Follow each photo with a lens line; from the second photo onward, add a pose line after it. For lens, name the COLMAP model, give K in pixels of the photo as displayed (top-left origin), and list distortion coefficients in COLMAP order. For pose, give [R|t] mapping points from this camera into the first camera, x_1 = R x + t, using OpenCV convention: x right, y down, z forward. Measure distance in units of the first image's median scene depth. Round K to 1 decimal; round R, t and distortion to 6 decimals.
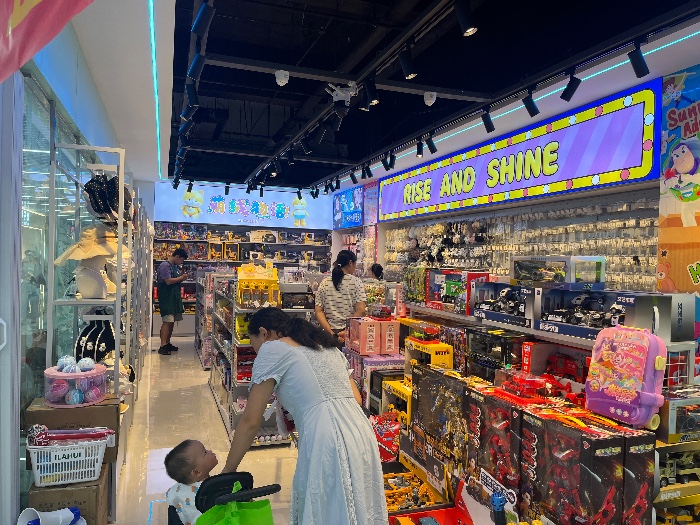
lens RADIAL K [[526.1, 0, 354.8], [0, 526.1, 266.7], [0, 0, 1]] dist [0.073650, -0.097965]
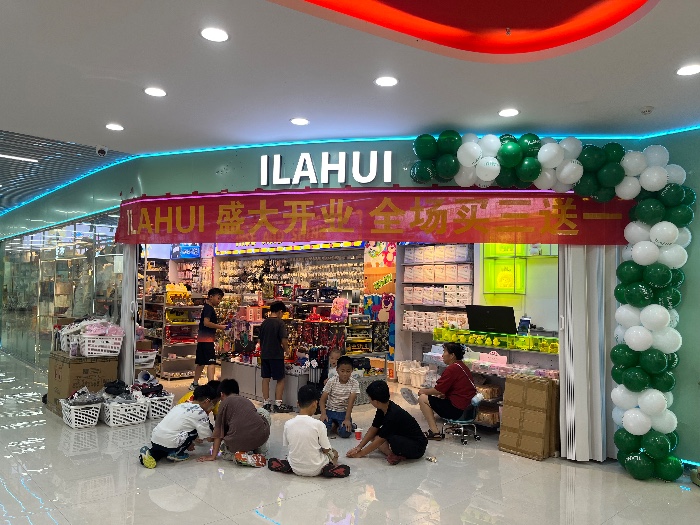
lens RADIAL K [[526.1, 0, 354.8], [0, 526.1, 266.7], [0, 0, 1]] dist [0.073650, -0.097965]
pose [[0.918801, 0.009546, 0.394606, -0.253721], [0.007564, 0.999098, -0.041782, 0.014096], [-0.394649, 0.041375, 0.917900, -0.723802]]
